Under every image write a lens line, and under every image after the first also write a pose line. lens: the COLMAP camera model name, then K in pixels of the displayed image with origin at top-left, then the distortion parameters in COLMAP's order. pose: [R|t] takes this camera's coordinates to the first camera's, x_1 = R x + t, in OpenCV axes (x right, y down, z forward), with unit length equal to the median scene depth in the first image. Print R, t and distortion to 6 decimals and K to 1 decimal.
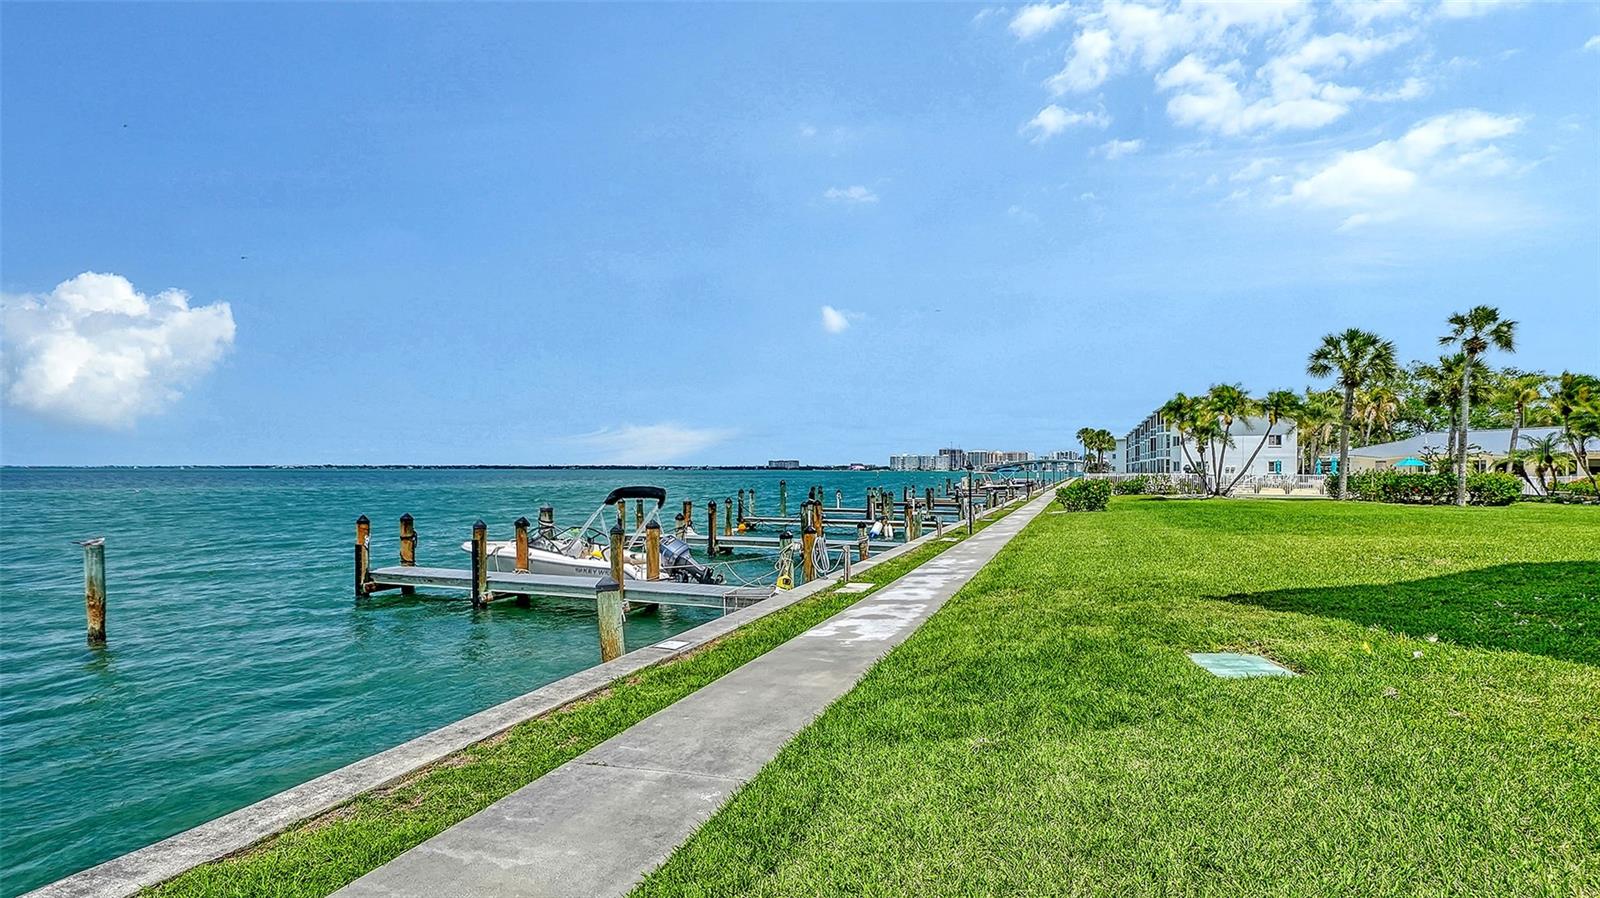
lens RADIAL K [[770.6, 0, 800.0], [0, 770.6, 449.0], [0, 0, 1]] dist [-0.004540, -0.001112]
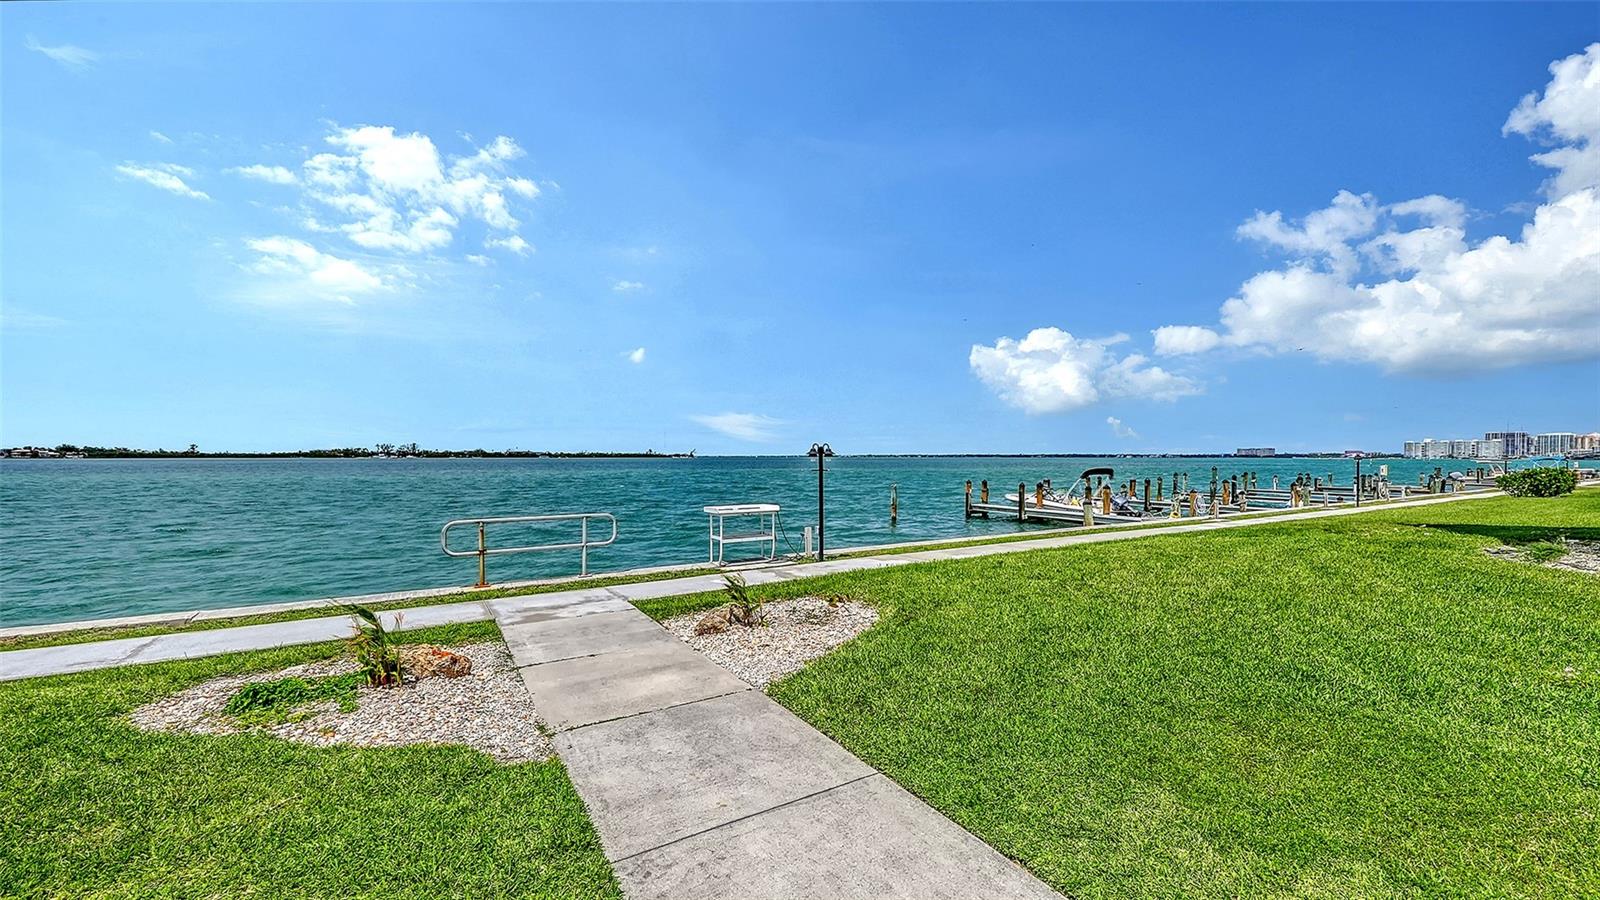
lens RADIAL K [[628.5, 0, 800.0], [0, 628.5, 450.0], [0, 0, 1]] dist [0.001490, -0.000136]
pose [[0.797372, -0.008415, -0.603429, 0.158389], [0.017240, 0.999812, 0.008838, -0.027241], [0.603242, -0.017451, 0.797368, -0.772012]]
